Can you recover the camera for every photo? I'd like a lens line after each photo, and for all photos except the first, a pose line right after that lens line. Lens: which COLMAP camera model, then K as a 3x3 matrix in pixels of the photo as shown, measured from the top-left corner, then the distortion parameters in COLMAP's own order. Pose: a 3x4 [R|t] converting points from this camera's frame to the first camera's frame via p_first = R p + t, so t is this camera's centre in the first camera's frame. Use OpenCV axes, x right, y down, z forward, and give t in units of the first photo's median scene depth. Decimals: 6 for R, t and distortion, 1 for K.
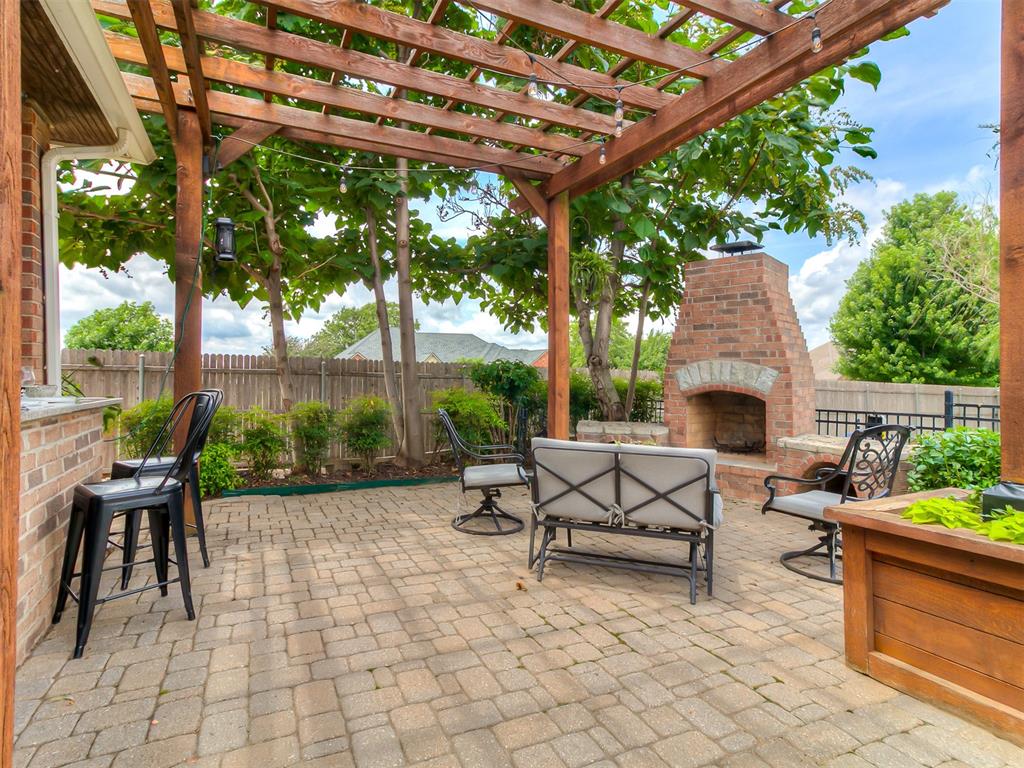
lens RADIAL K [[563.6, 0, 564.9], [0, 563.6, 361.5], [0, 0, 1]] dist [-0.000663, 0.030578]
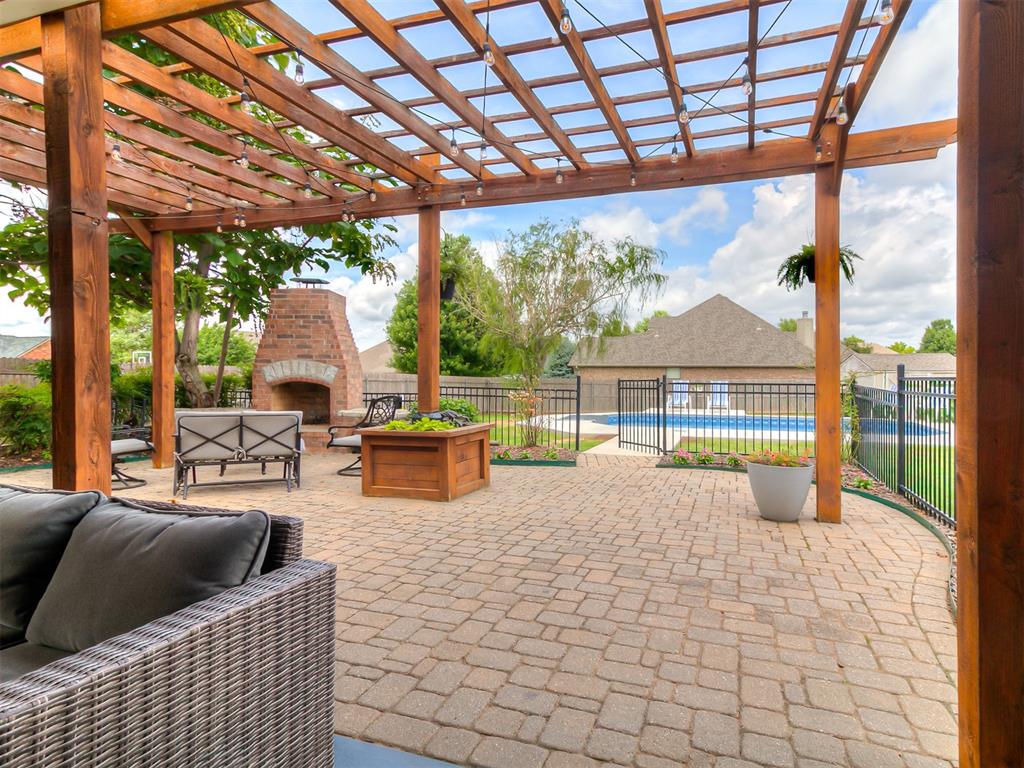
lens RADIAL K [[553.0, 0, 544.9], [0, 553.0, 373.3], [0, 0, 1]] dist [0.034423, 0.001125]
pose [[0.760565, -0.006700, 0.649227, -0.158748], [-0.015300, 0.999484, 0.028239, -0.017710], [-0.649081, -0.031410, 0.760070, -0.464048]]
